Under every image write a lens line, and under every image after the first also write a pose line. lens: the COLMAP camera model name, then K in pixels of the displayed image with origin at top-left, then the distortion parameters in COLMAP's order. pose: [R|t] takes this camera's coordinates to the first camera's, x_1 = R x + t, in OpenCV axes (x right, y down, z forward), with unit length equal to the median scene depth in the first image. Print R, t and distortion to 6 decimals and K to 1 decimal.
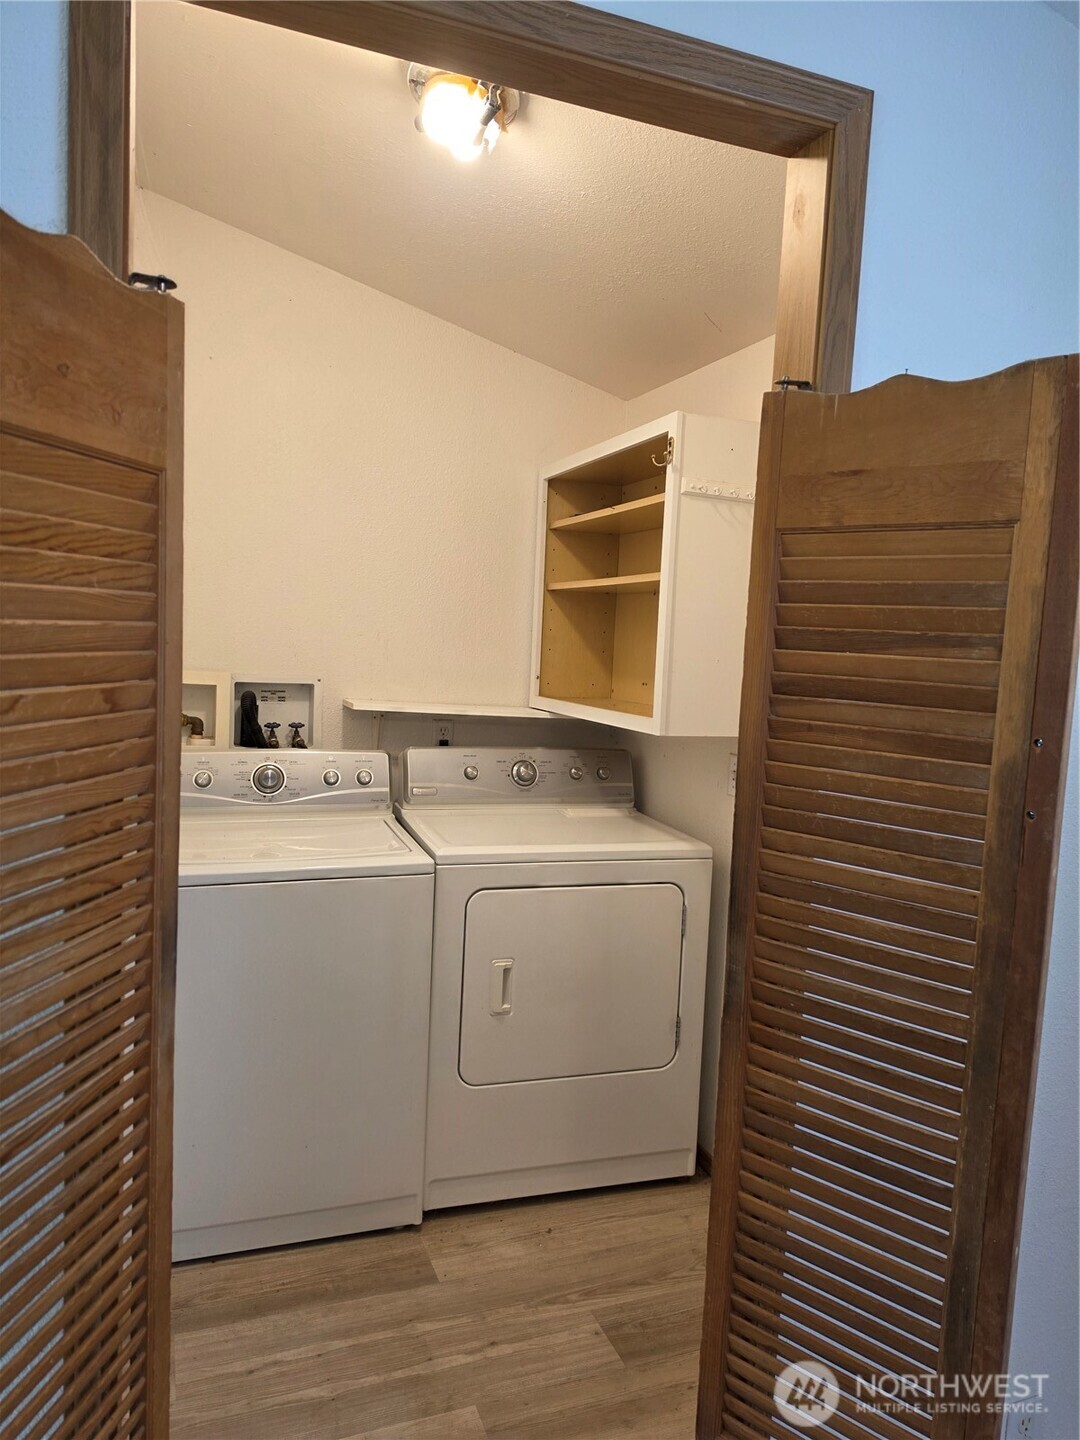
lens RADIAL K [[1024.9, 0, 547.6], [0, 1024.9, 718.6], [0, 0, 1]] dist [0.108267, -0.129690]
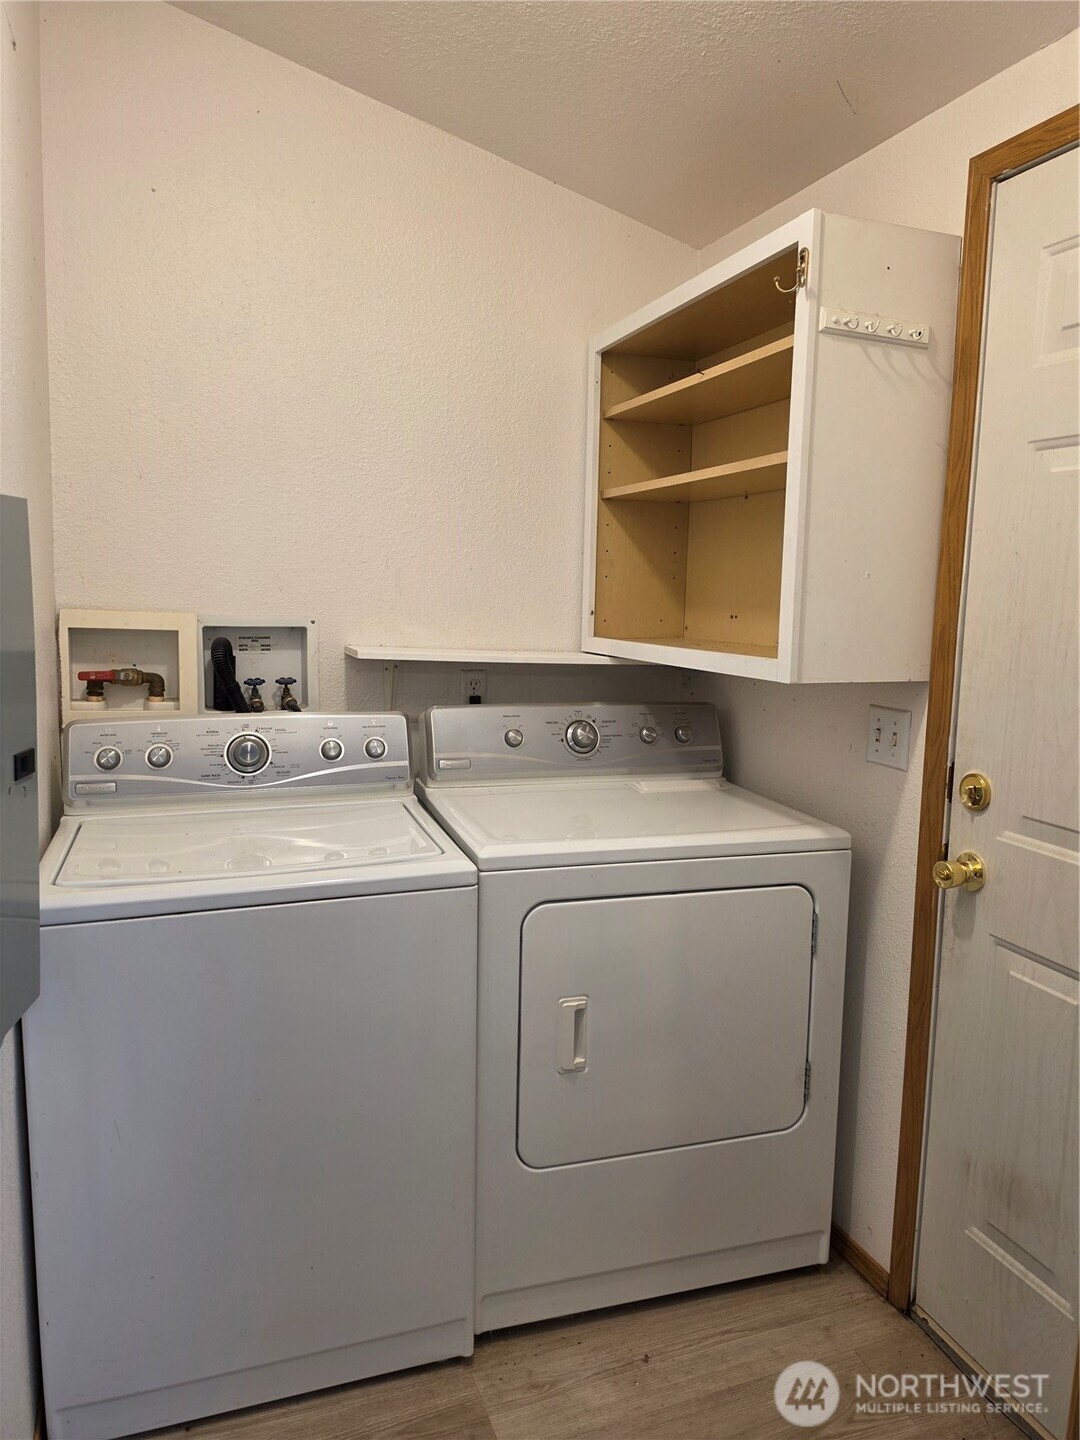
lens RADIAL K [[1024.9, 0, 547.6], [0, 1024.9, 718.6], [0, 0, 1]] dist [0.108267, -0.129690]
pose [[0.999673, -0.023215, -0.010741, -0.041849], [0.023707, 0.998552, 0.048283, 0.002044], [0.009604, -0.048522, 0.998776, 0.239934]]
